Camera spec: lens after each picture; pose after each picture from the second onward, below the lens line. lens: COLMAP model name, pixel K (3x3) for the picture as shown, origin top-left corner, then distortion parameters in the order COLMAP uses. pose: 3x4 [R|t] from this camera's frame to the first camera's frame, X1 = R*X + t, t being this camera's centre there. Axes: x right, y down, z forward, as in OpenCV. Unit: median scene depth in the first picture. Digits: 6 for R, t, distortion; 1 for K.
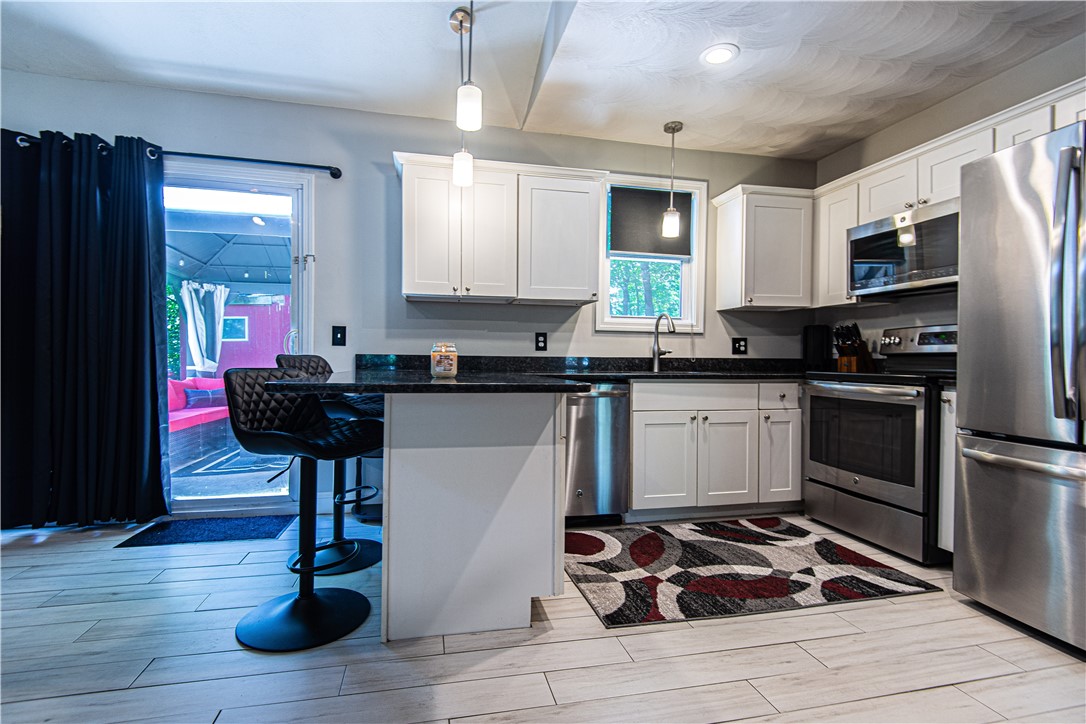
lens RADIAL K [[506.7, 0, 516.1], [0, 506.7, 363.7], [0, 0, 1]] dist [0.019431, -0.013475]
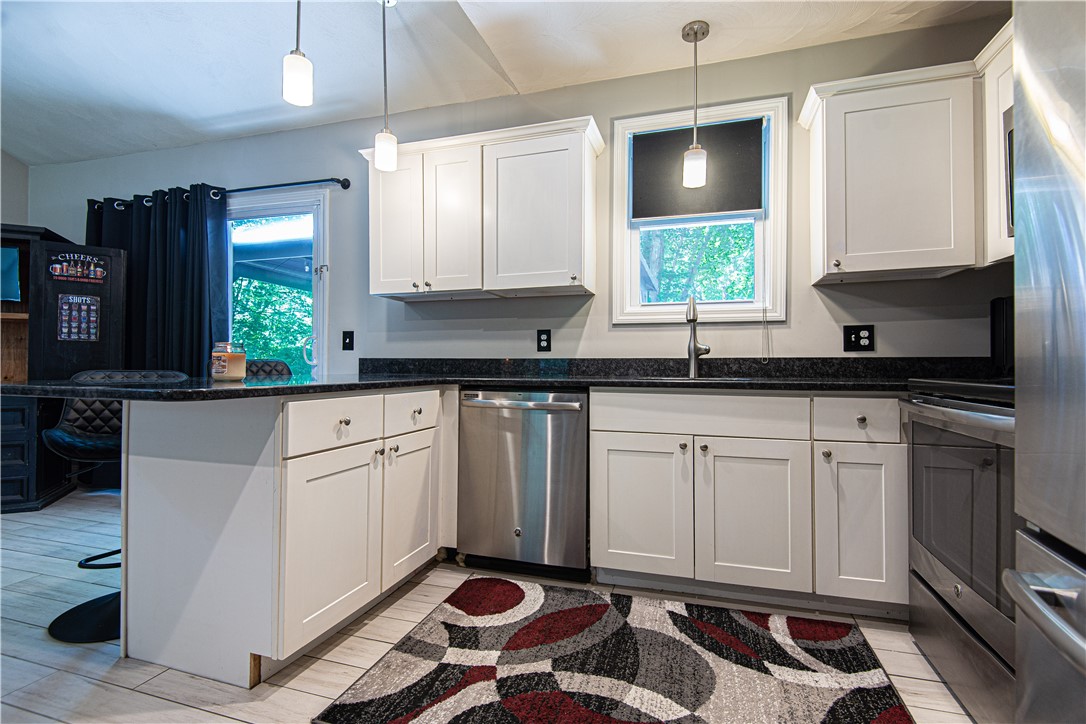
lens RADIAL K [[506.7, 0, 523.5], [0, 506.7, 360.1], [0, 0, 1]] dist [0.019431, -0.013475]
pose [[0.868037, -0.011332, -0.496370, 0.508814], [0.001875, 0.999807, -0.019546, 0.005781], [0.496495, 0.016036, 0.867891, 0.311807]]
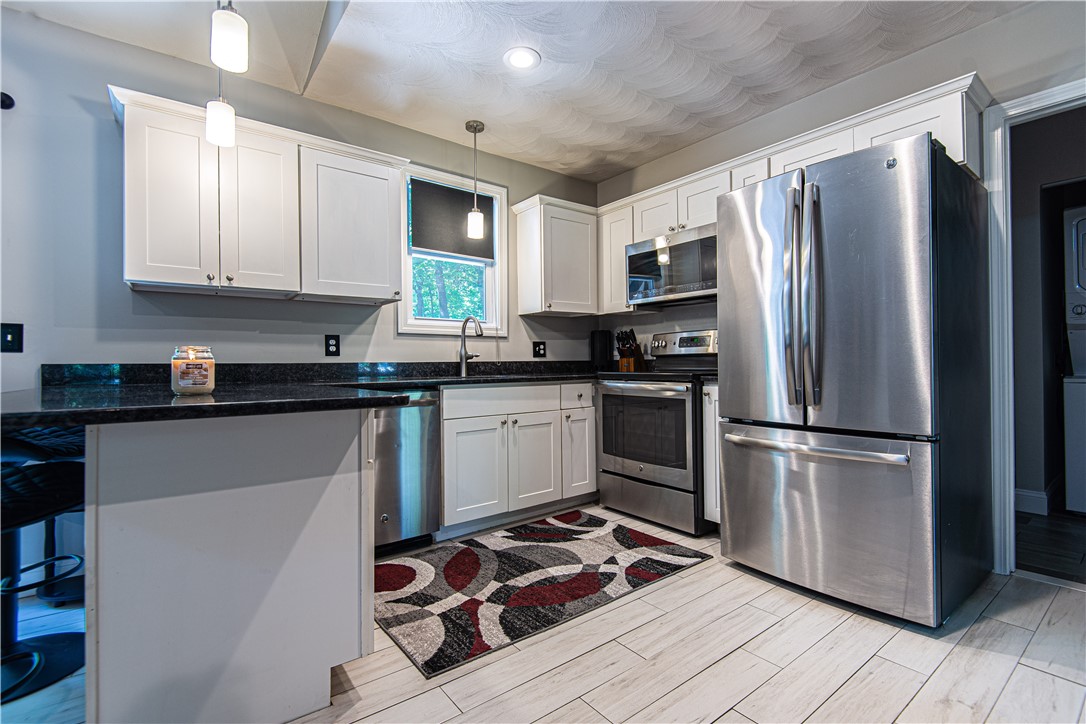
lens RADIAL K [[506.7, 0, 549.4], [0, 506.7, 359.1], [0, 0, 1]] dist [0.019431, -0.013475]
pose [[0.894728, -0.014821, 0.446365, -0.007956], [0.022852, 0.999659, -0.012614, -0.001349], [-0.446026, 0.021486, 0.894762, 0.080130]]
